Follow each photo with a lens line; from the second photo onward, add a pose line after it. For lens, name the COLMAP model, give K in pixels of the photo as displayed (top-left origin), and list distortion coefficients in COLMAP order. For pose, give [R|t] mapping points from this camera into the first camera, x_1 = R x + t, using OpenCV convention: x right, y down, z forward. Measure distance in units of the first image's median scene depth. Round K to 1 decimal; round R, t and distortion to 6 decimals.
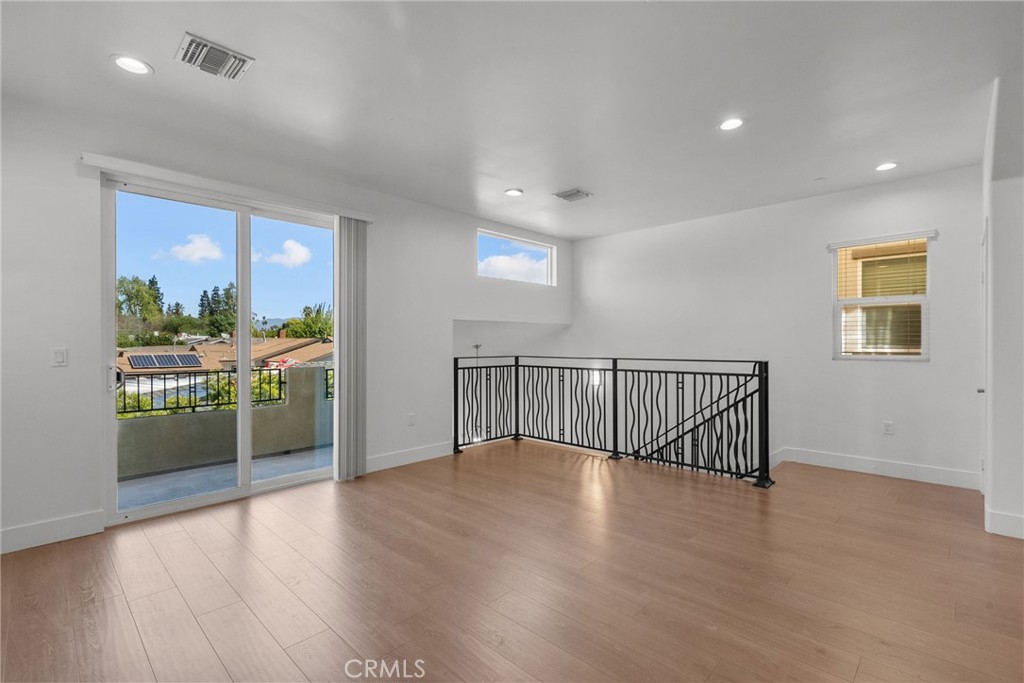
lens RADIAL K [[465.3, 0, 515.8], [0, 465.3, 339.4], [0, 0, 1]] dist [-0.003088, -0.000062]
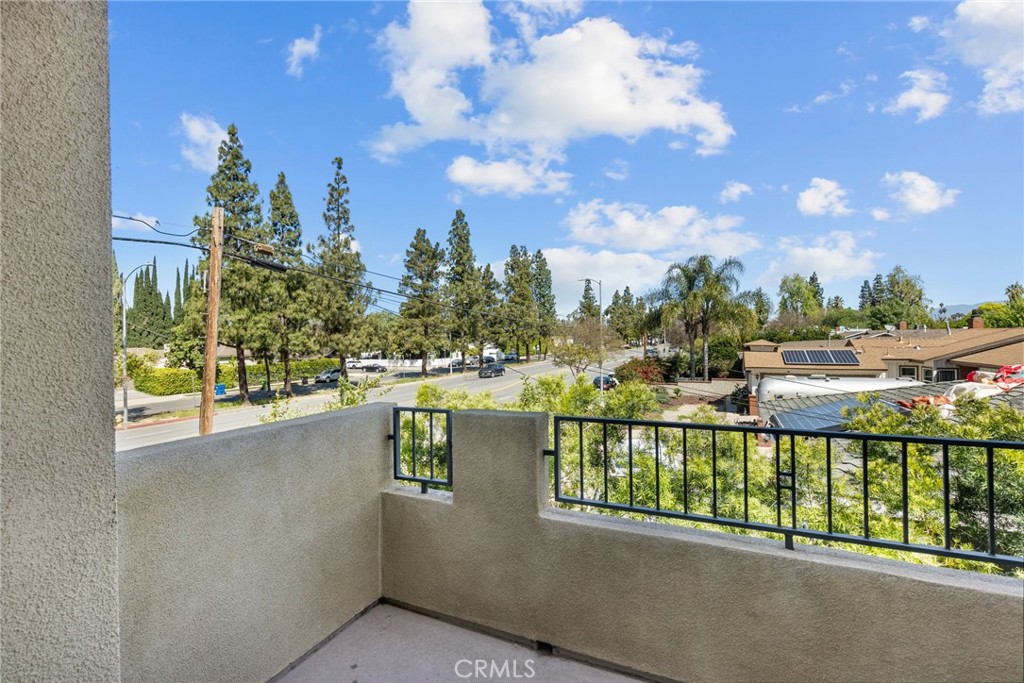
lens RADIAL K [[460.2, 0, 511.0], [0, 460.2, 344.6], [0, 0, 1]] dist [-0.008145, 0.000128]
pose [[0.314869, 0.004456, -0.949125, -0.407504], [0.019181, 0.999755, 0.011057, 0.002045], [0.948941, -0.021686, 0.314706, 0.651437]]
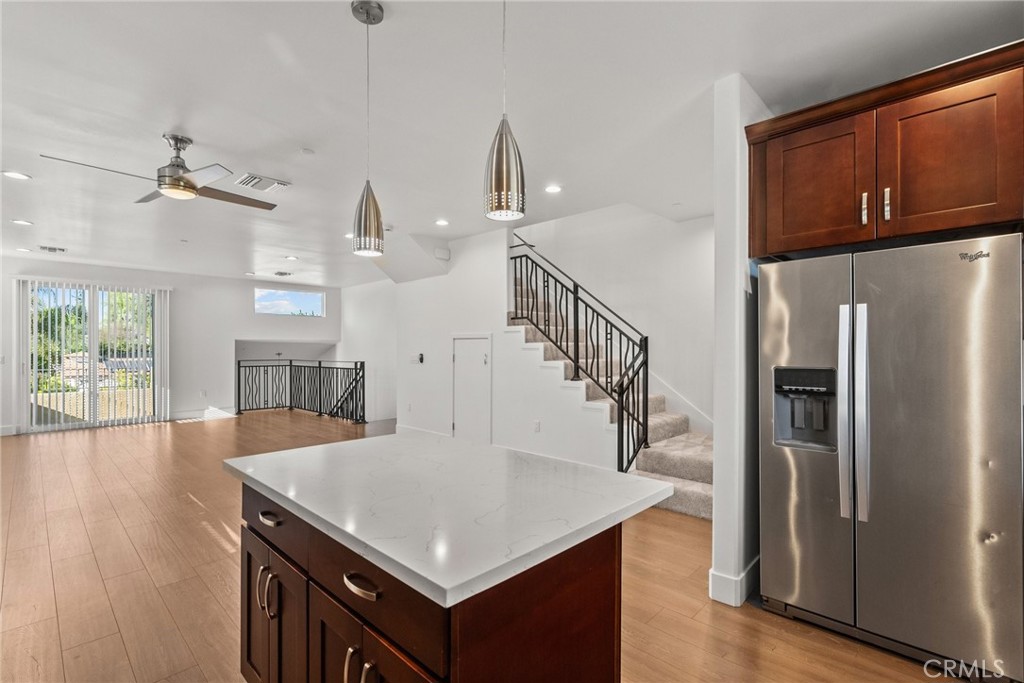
lens RADIAL K [[460.2, 0, 511.0], [0, 460.2, 344.6], [0, 0, 1]] dist [-0.008145, 0.000128]
pose [[0.999985, -0.004472, -0.003121, 0.886316], [0.004492, 0.999969, 0.006540, -0.028108], [0.003092, -0.006554, 0.999974, -0.716530]]
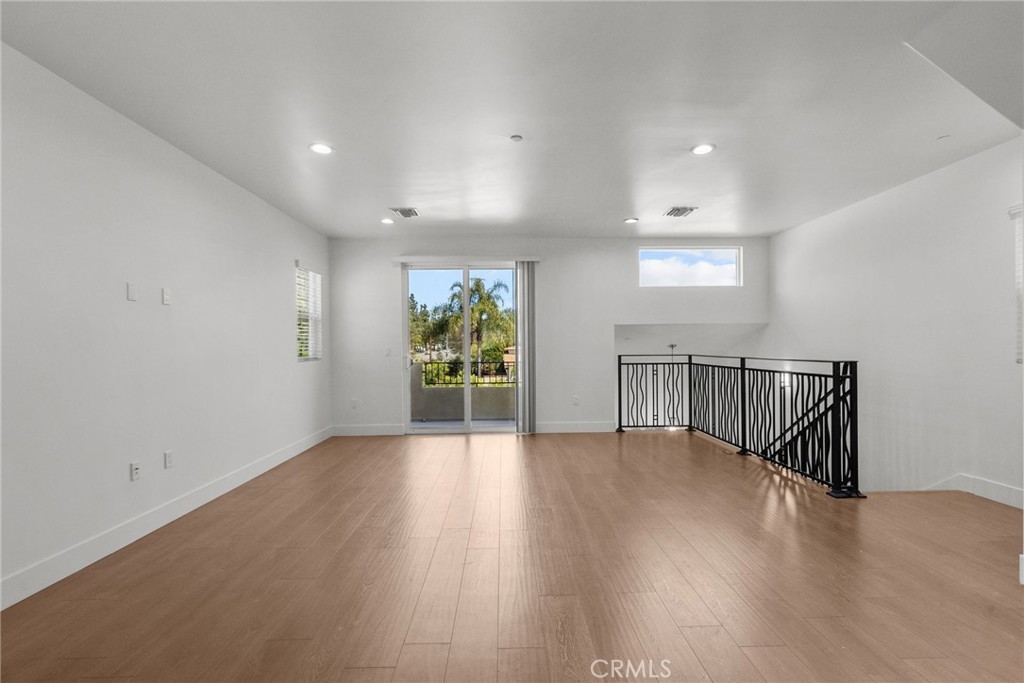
lens RADIAL K [[465.3, 0, 515.8], [0, 465.3, 339.4], [0, 0, 1]] dist [-0.003088, -0.000062]
pose [[0.710344, -0.013115, -0.703733, 0.535883], [0.013184, 0.999899, -0.005326, -0.000026], [0.703731, -0.005494, 0.710445, -0.073446]]
